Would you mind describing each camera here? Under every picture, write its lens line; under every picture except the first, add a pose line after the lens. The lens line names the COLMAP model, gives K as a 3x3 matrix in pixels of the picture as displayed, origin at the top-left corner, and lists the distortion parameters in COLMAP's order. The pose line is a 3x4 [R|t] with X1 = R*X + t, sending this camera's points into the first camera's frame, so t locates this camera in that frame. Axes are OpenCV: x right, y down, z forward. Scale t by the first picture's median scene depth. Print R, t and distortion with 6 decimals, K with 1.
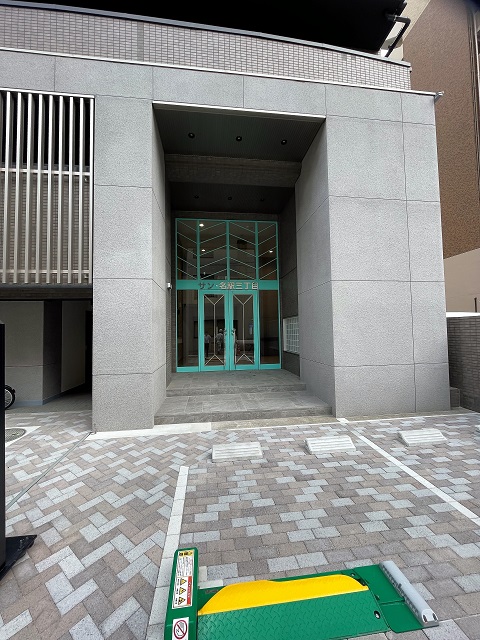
lens RADIAL K [[258.0, 0, 240.6], [0, 258.0, 321.0], [0, 0, 1]] dist [0.006878, -0.000025]
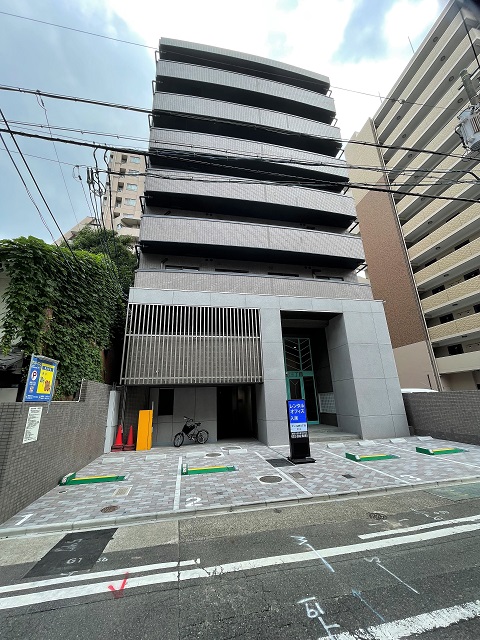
lens RADIAL K [[258.0, 0, 238.0], [0, 258.0, 320.2], [0, 0, 1]] dist [0.006878, -0.000025]
pose [[0.997391, 0.013145, 0.070983, -0.883704], [0.005744, 0.965715, -0.259540, -0.061738], [-0.071961, 0.259271, 0.963120, -1.354025]]
